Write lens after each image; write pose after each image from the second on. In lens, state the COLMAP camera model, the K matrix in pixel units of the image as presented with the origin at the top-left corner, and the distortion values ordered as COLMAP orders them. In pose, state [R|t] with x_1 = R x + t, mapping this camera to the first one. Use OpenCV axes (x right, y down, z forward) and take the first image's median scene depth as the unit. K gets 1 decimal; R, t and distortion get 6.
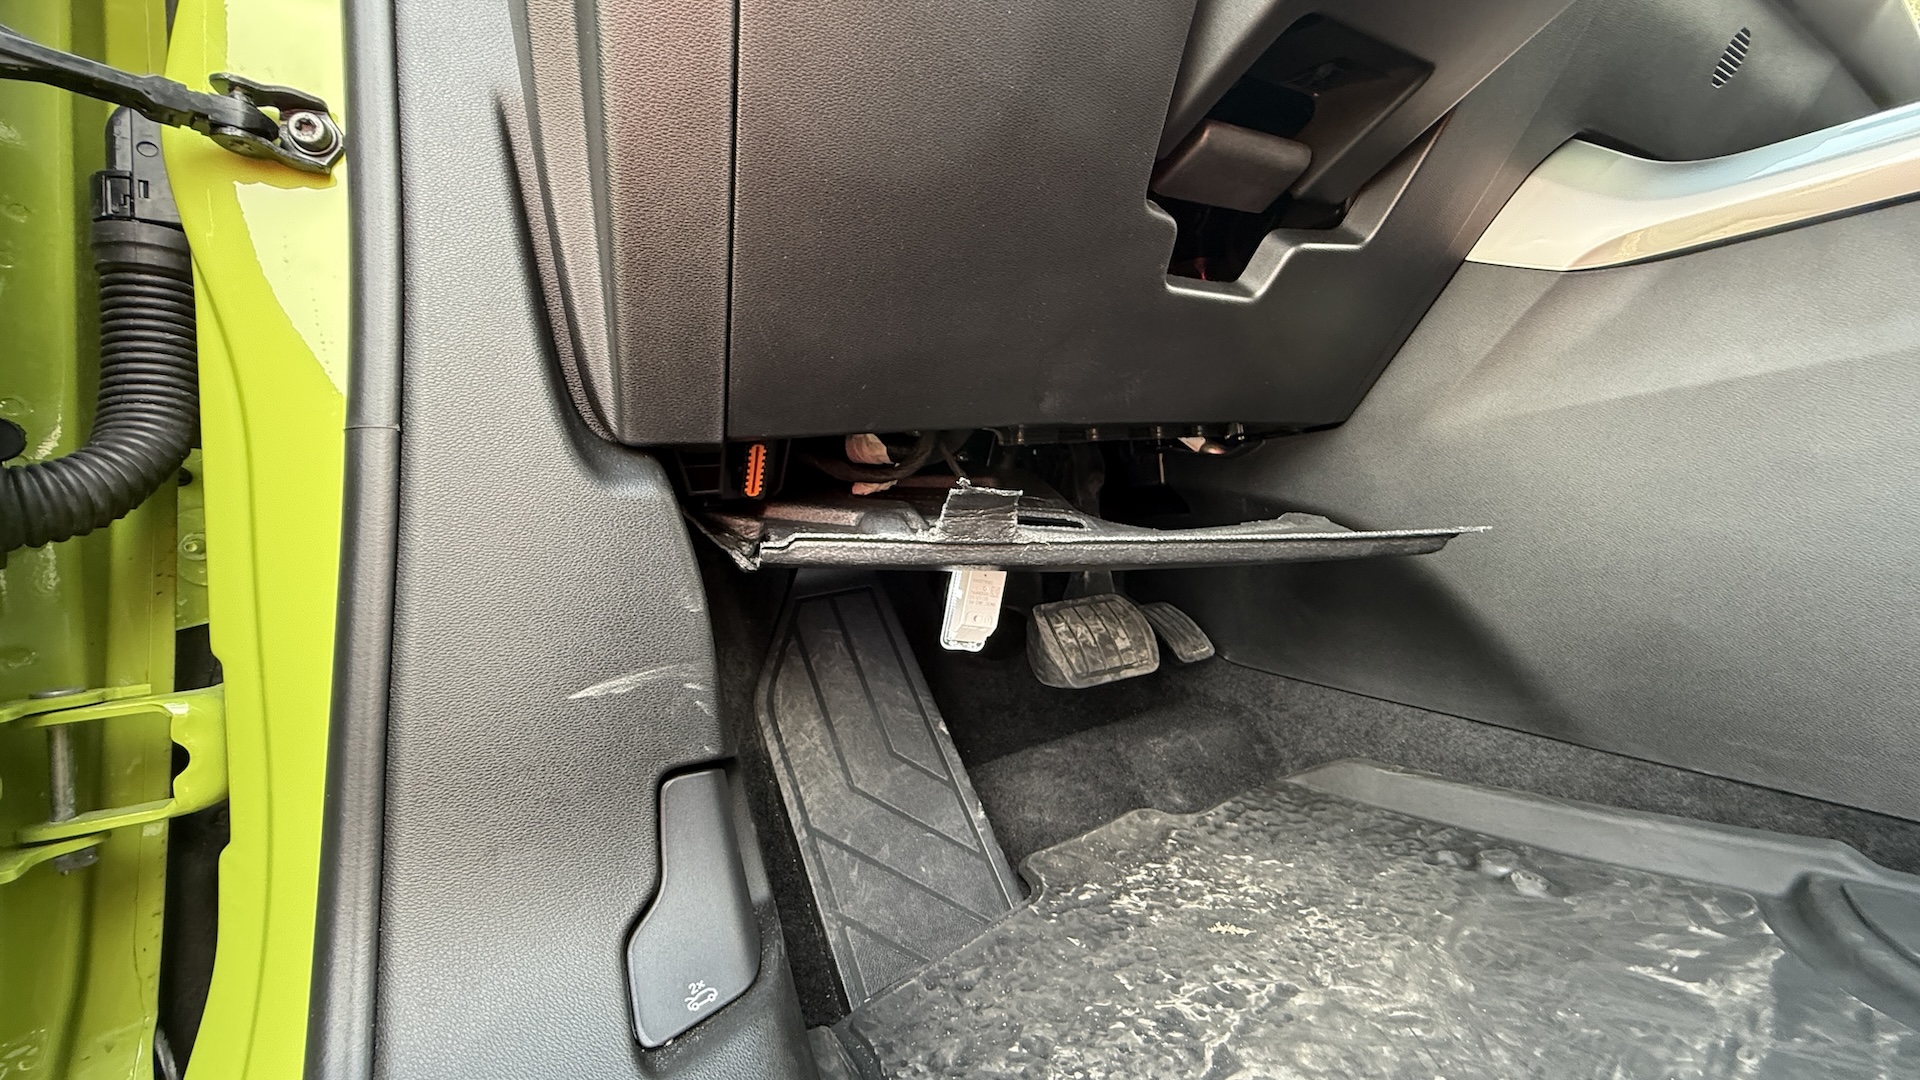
lens RADIAL K [[778.6, 0, 957.6], [0, 778.6, 533.1], [0, 0, 1]] dist [0.000845, 0.000088]
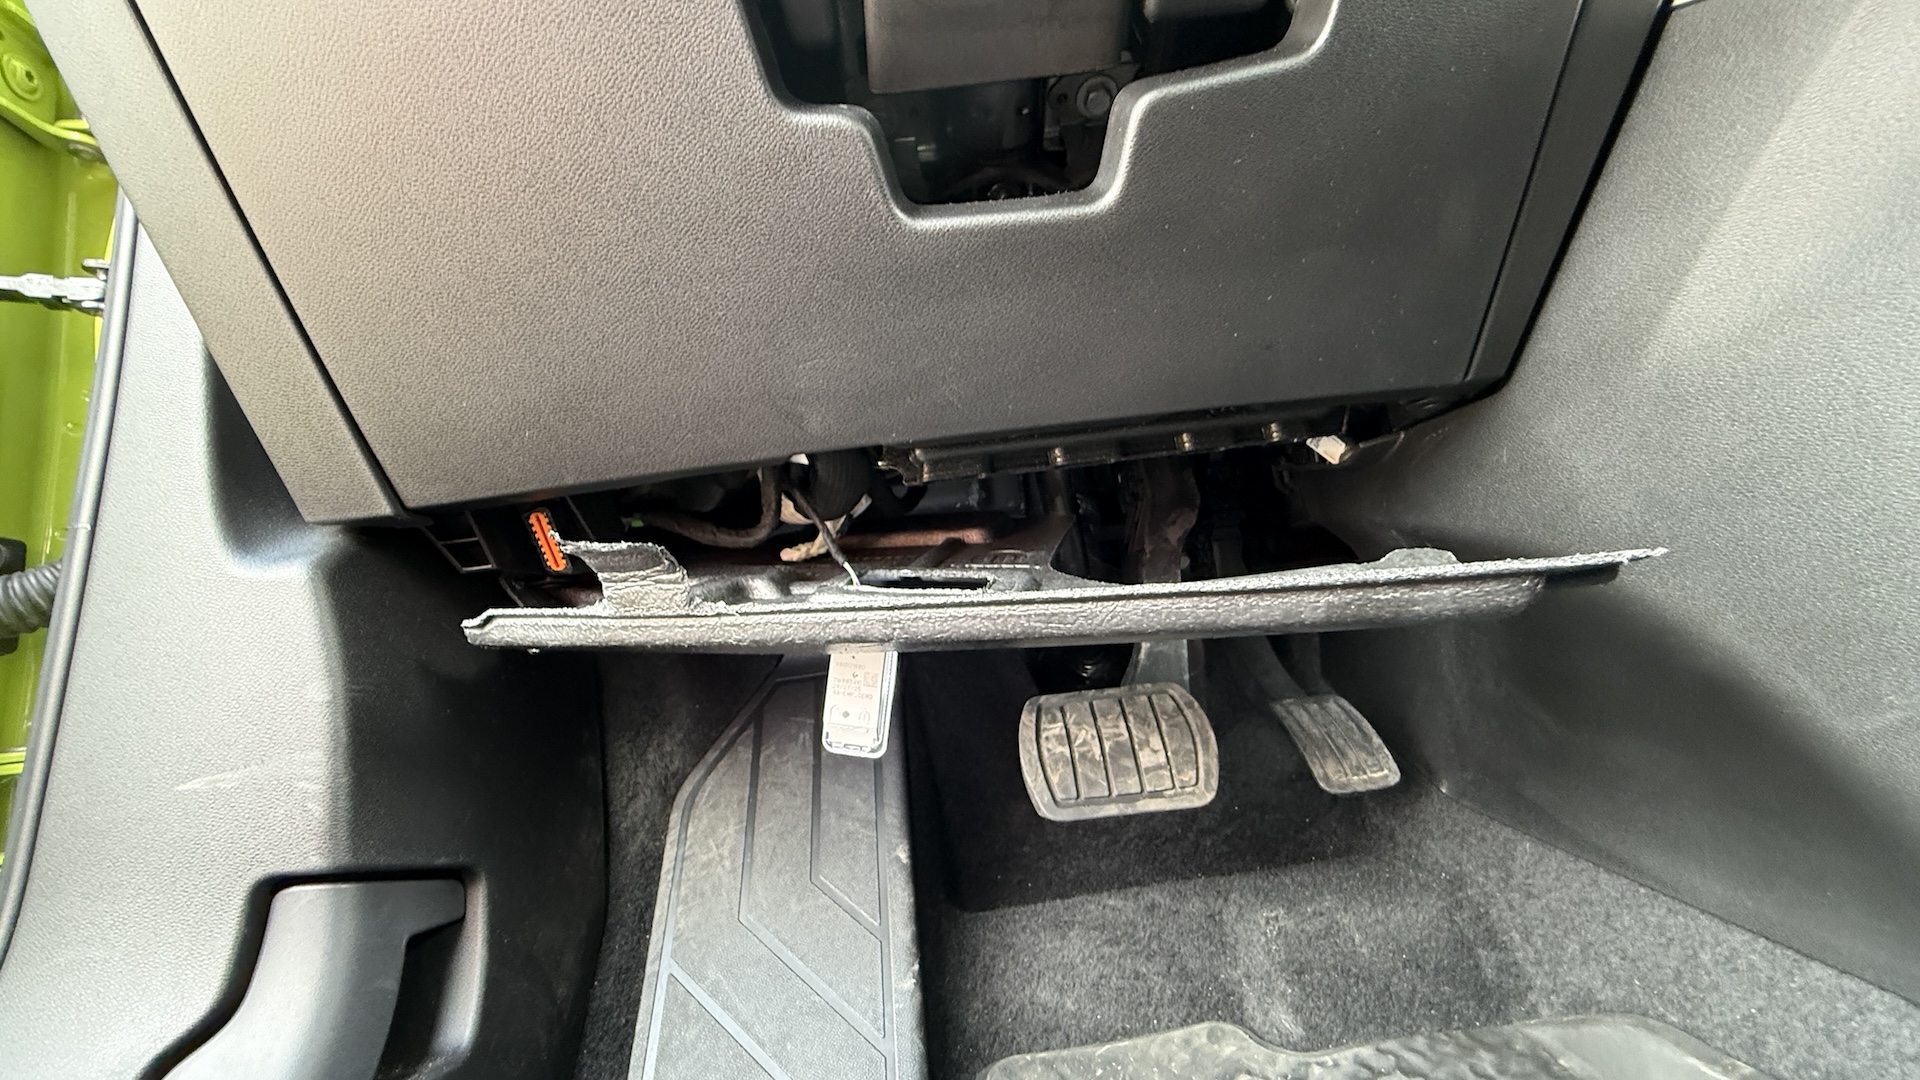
lens RADIAL K [[768.0, 0, 955.2], [0, 768.0, 538.4], [0, 0, 1]] dist [-0.000828, -0.000163]
pose [[0.853328, -0.076303, -0.515761, 0.435229], [0.030766, 0.994879, -0.096282, 0.011955], [0.520466, 0.066292, 0.851305, 0.343771]]
